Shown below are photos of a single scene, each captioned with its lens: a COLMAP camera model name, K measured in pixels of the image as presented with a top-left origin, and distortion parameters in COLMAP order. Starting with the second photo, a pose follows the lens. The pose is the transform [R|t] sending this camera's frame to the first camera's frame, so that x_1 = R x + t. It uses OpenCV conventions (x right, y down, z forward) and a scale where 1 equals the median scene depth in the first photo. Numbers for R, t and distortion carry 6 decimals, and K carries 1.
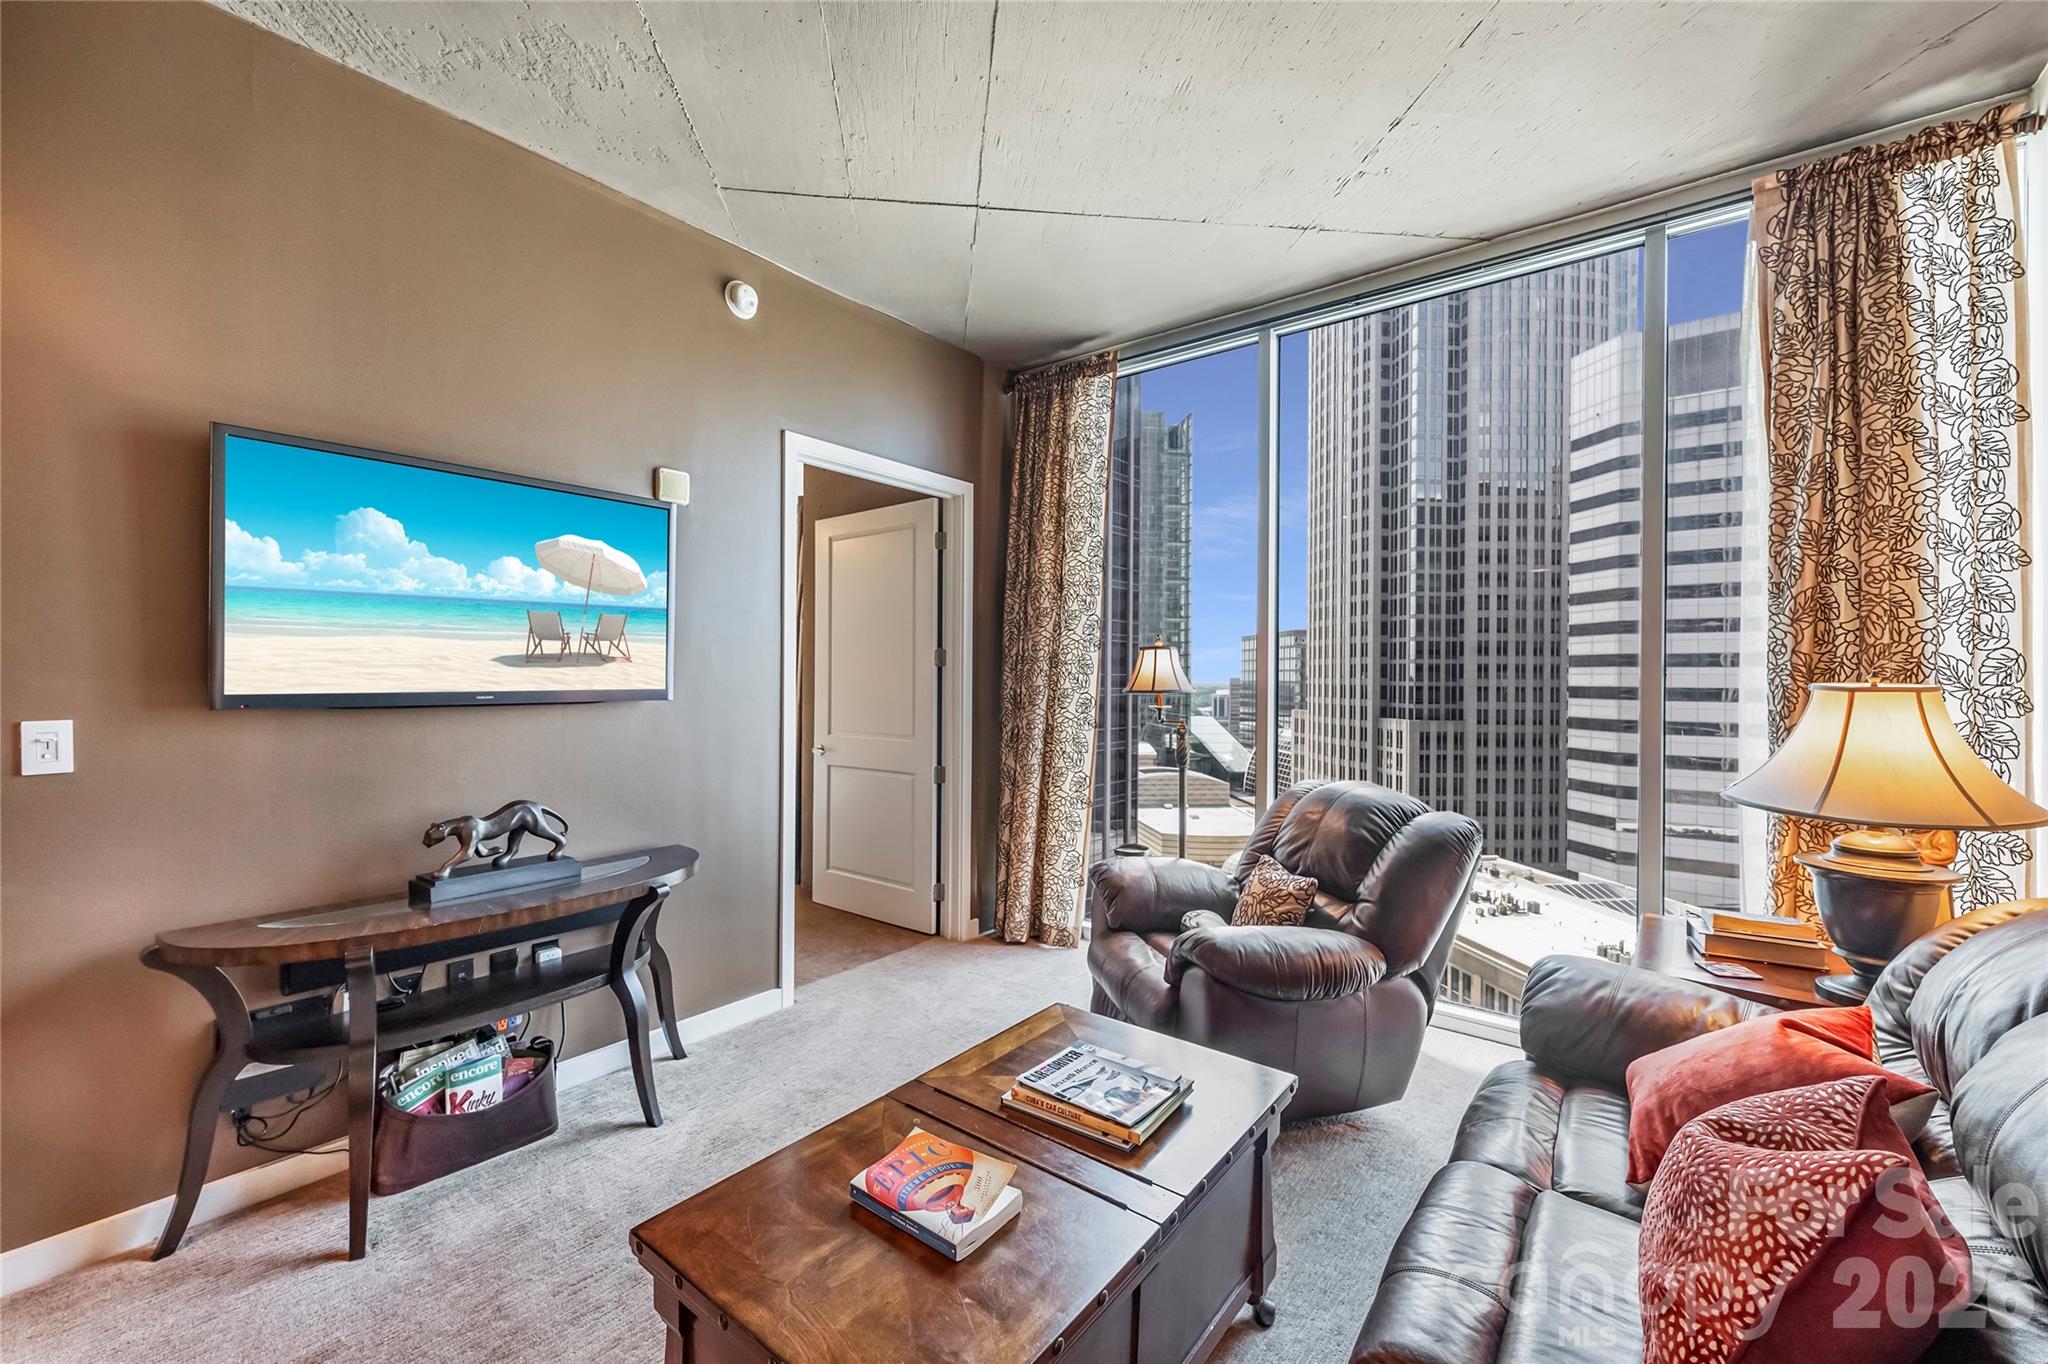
lens RADIAL K [[829.7, 0, 1014.4], [0, 829.7, 688.2], [0, 0, 1]] dist [-0.000051, -0.002114]
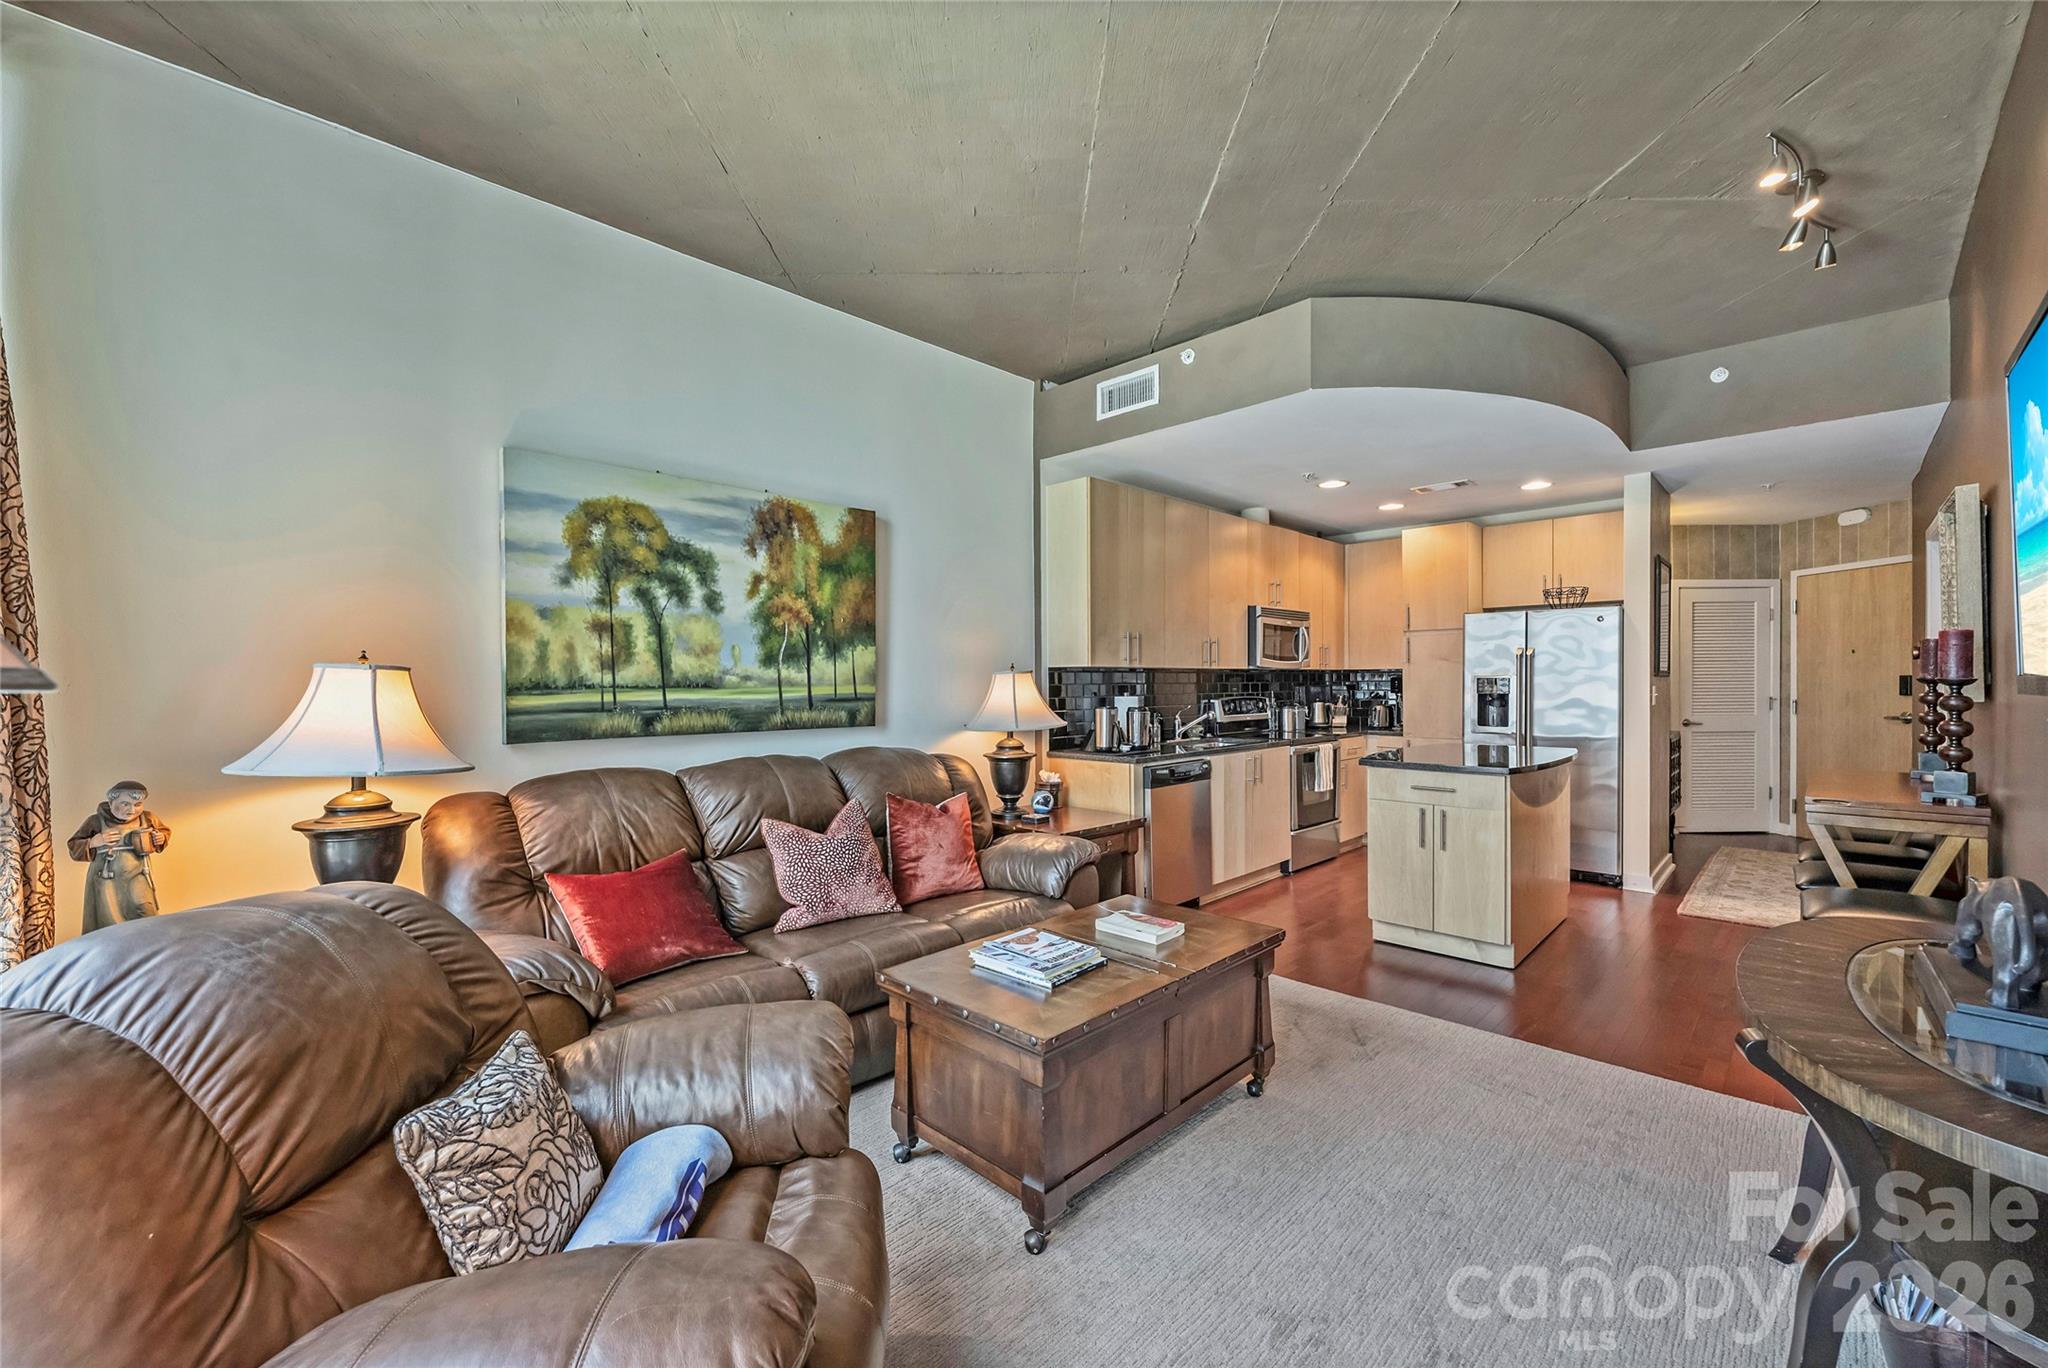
lens RADIAL K [[829.7, 0, 1032.6], [0, 829.7, 674.3], [0, 0, 1]] dist [-0.000051, -0.002114]
pose [[-0.995417, -0.005421, 0.095475, -0.014681], [-0.004286, 0.999918, 0.012092, -0.006702], [-0.095532, 0.011628, -0.995358, 1.685023]]
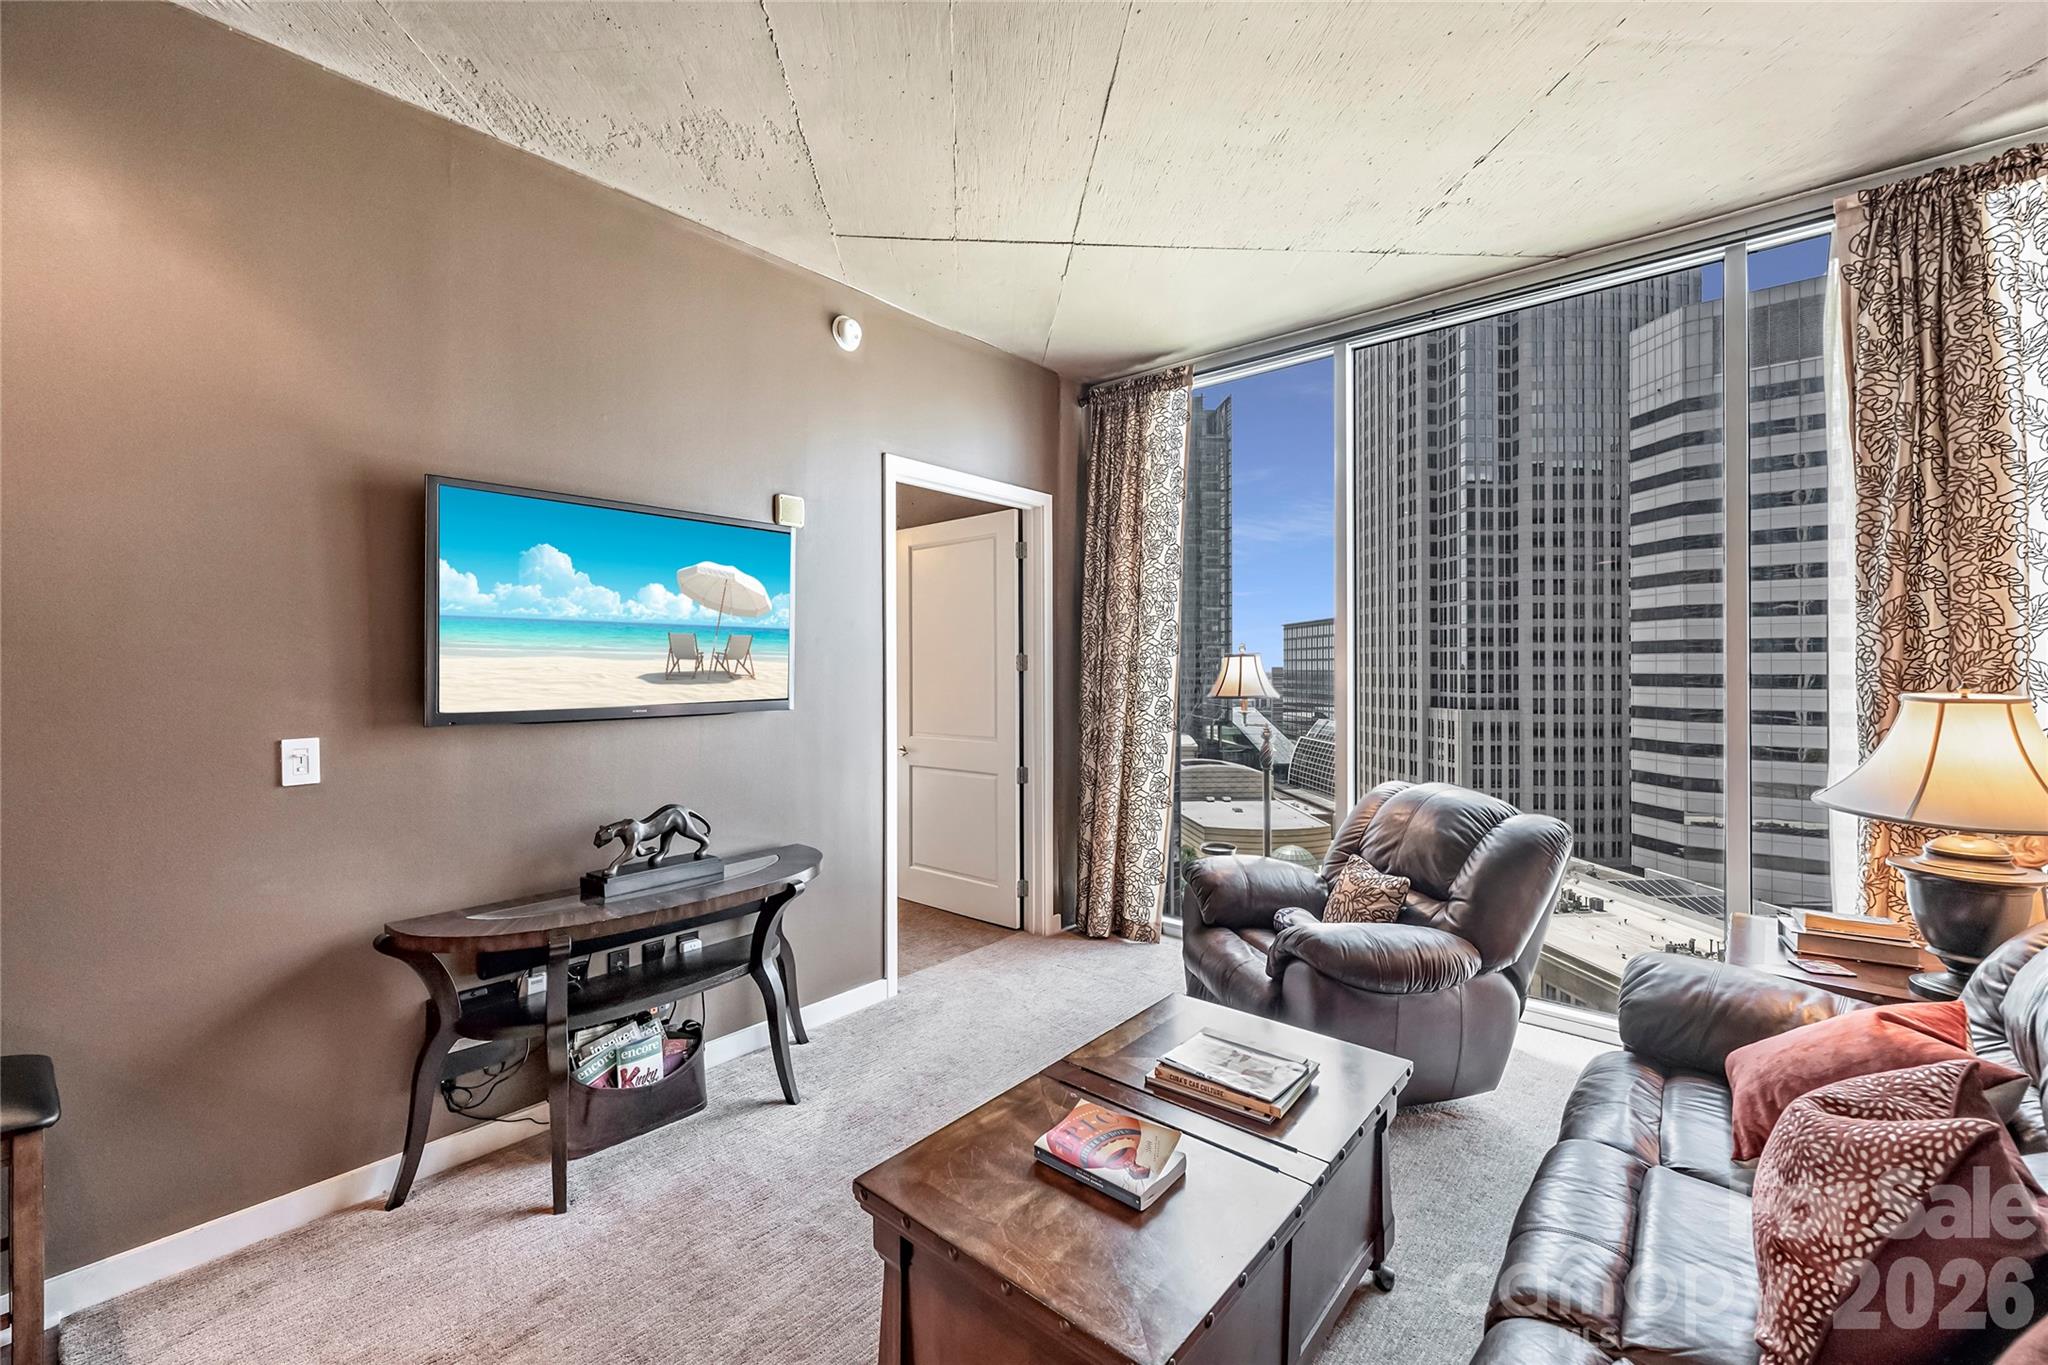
lens RADIAL K [[829.7, 0, 1010.2], [0, 829.7, 677.8], [0, 0, 1]] dist [-0.000051, -0.002114]
pose [[0.998561, -0.009439, -0.052786, -0.089026], [0.009303, 0.999953, -0.002828, -0.028365], [0.052811, 0.002333, 0.998602, -0.086185]]
